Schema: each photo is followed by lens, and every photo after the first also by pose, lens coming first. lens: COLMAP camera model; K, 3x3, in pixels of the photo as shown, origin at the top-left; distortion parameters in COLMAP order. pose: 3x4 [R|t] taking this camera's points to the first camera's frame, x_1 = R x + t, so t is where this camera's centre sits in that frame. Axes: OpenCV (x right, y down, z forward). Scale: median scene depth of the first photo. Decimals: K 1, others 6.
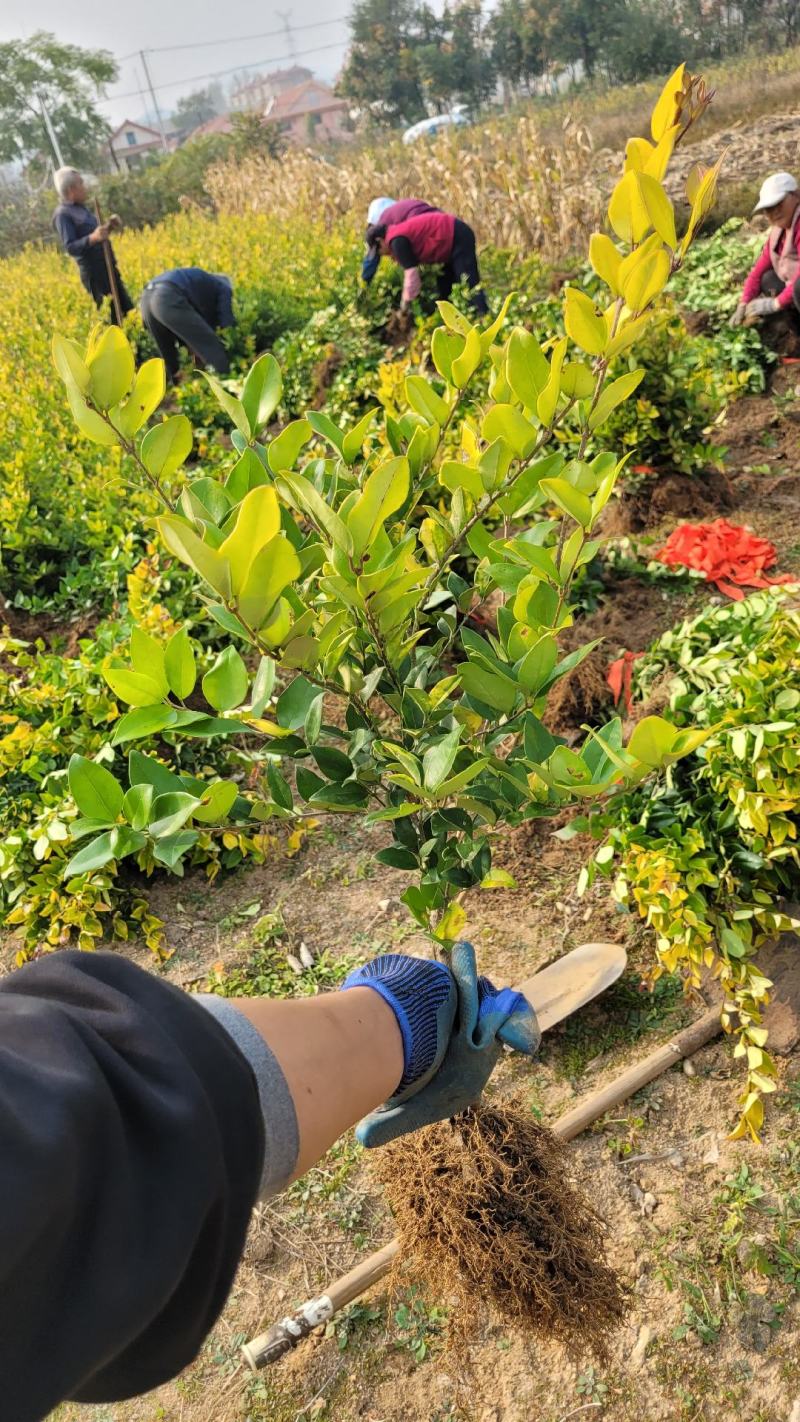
lens RADIAL K [[1116.8, 0, 398.2], [0, 1116.8, 742.8], [0, 0, 1]] dist [0.049000, -0.045573]
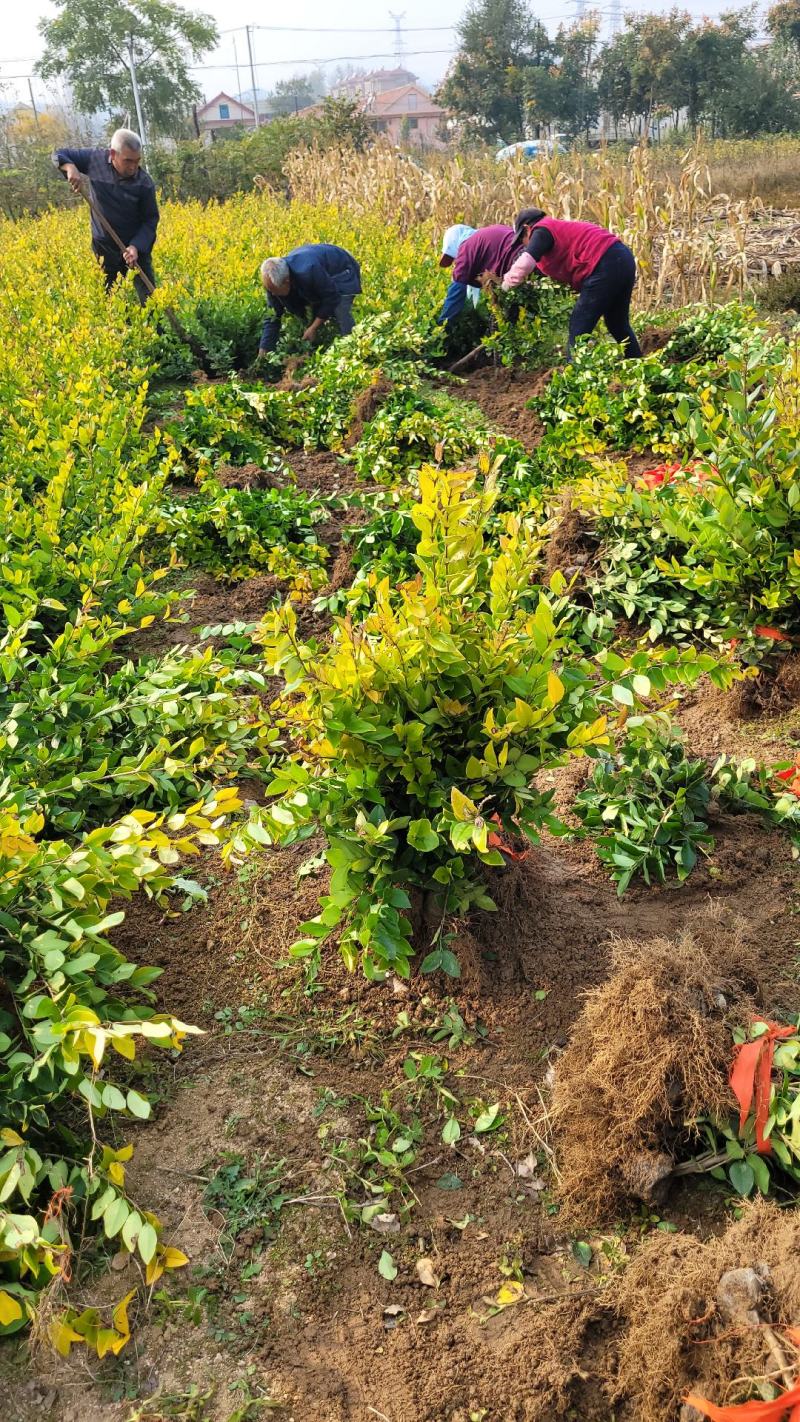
lens RADIAL K [[1110.5, 0, 412.9], [0, 1110.5, 752.9], [0, 0, 1]] dist [0.059159, -0.051874]
pose [[0.987652, 0.156009, 0.014312, -0.001789], [-0.155999, 0.987756, -0.001803, -0.054229], [-0.014418, -0.000452, 0.999896, 0.121063]]
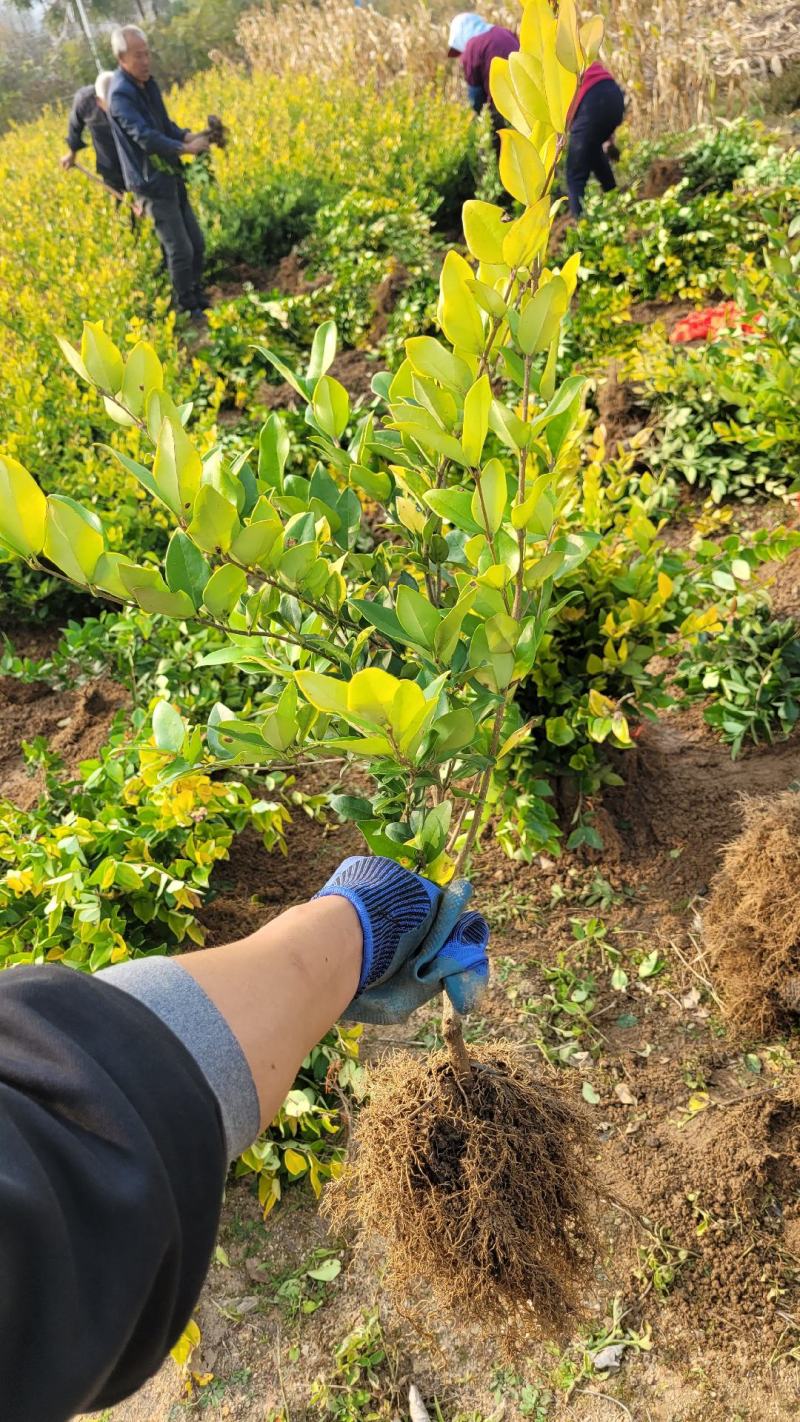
lens RADIAL K [[1116.8, 0, 398.2], [0, 1116.8, 742.8], [0, 0, 1]] dist [0.049000, -0.045573]
pose [[0.999462, 0.011159, -0.030847, -0.018803], [-0.007863, 0.994445, 0.104962, -0.060799], [0.031847, -0.104663, 0.993998, 0.096442]]
